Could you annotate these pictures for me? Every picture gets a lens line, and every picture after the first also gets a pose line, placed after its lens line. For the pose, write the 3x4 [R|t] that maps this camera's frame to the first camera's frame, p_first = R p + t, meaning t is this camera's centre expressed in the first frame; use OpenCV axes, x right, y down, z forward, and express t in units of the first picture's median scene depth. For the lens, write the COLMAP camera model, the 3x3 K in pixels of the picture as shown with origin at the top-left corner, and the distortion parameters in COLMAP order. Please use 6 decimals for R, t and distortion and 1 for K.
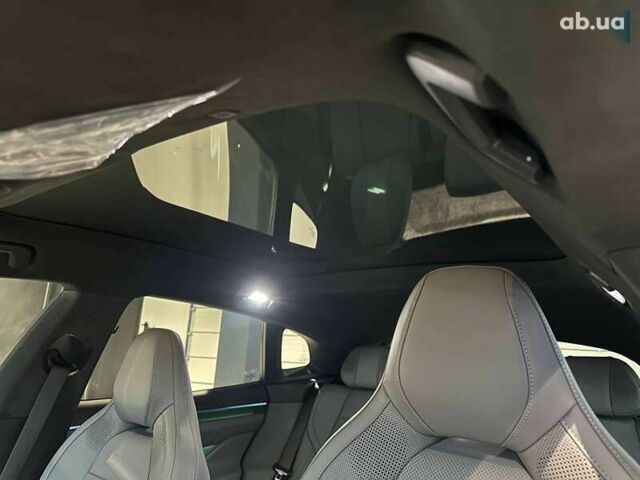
lens RADIAL K [[452.7, 0, 319.2], [0, 452.7, 242.2], [0, 0, 1]] dist [0.091351, -0.135041]
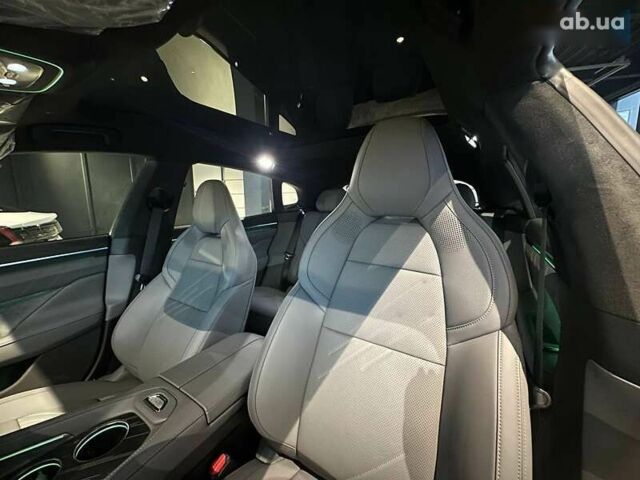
lens RADIAL K [[257.7, 0, 320.0], [0, 257.7, 240.0], [0, 0, 1]] dist [-0.009486, 0.006295]
pose [[0.994448, -0.078421, 0.070168, -0.028104], [0.046378, 0.925173, 0.376701, 0.043560], [-0.094459, -0.371355, 0.923674, -0.001031]]
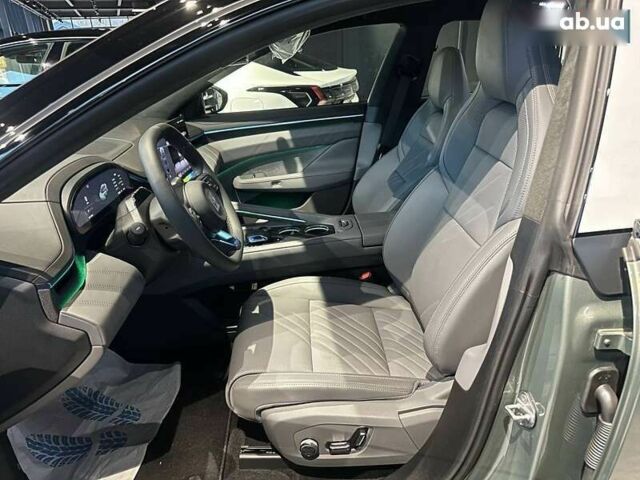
lens RADIAL K [[452.7, 0, 319.2], [0, 452.7, 242.2], [0, 0, 1]] dist [0.091351, -0.135041]
pose [[0.658541, 0.217654, -0.720382, 0.495102], [0.246476, 0.842080, 0.479740, -0.083873], [0.711037, -0.493486, 0.500898, -0.316380]]
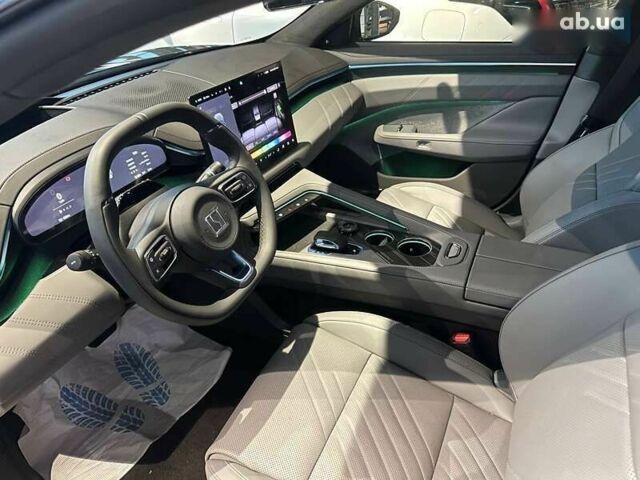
lens RADIAL K [[452.7, 0, 319.2], [0, 452.7, 242.2], [0, 0, 1]] dist [0.091351, -0.135041]
pose [[0.216973, 0.490365, -0.844077, 0.311922], [0.280076, 0.797051, 0.535040, -0.057823], [0.935137, -0.352494, 0.035599, 0.076584]]
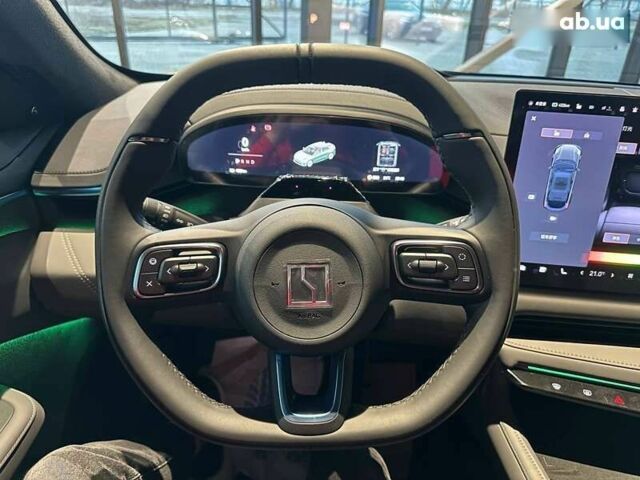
lens RADIAL K [[452.7, 0, 319.2], [0, 452.7, 242.2], [0, 0, 1]] dist [0.091351, -0.135041]
pose [[-0.801658, 0.208078, -0.560400, -0.062188], [0.060517, 0.960897, 0.270214, 0.088905], [0.594713, 0.182706, -0.782902, 0.205960]]
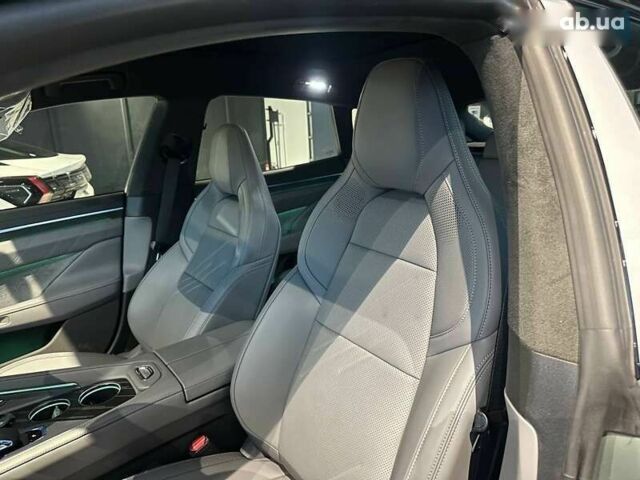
lens RADIAL K [[452.7, 0, 319.2], [0, 452.7, 242.2], [0, 0, 1]] dist [0.091351, -0.135041]
pose [[0.958712, -0.026715, -0.283120, 0.206319], [0.157010, 0.879804, 0.448656, -0.046061], [0.237104, -0.474585, 0.847674, -0.154105]]
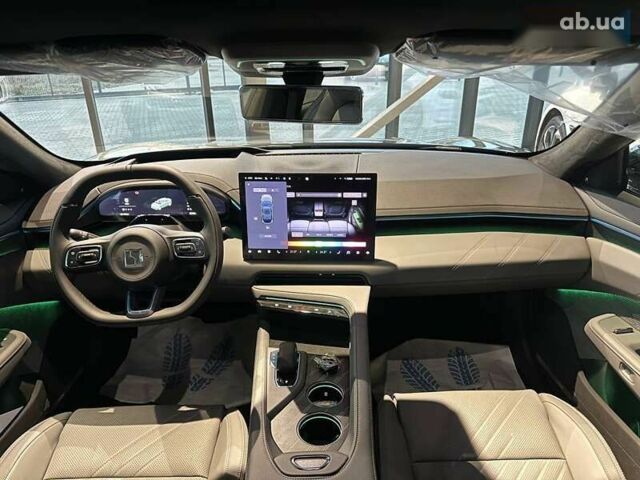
lens RADIAL K [[452.7, 0, 319.2], [0, 452.7, 242.2], [0, 0, 1]] dist [0.091351, -0.135041]
pose [[-0.772900, 0.219104, -0.595499, -0.008716], [0.117915, 0.971740, 0.204493, 0.052001], [0.623475, 0.087834, -0.776894, 0.733654]]
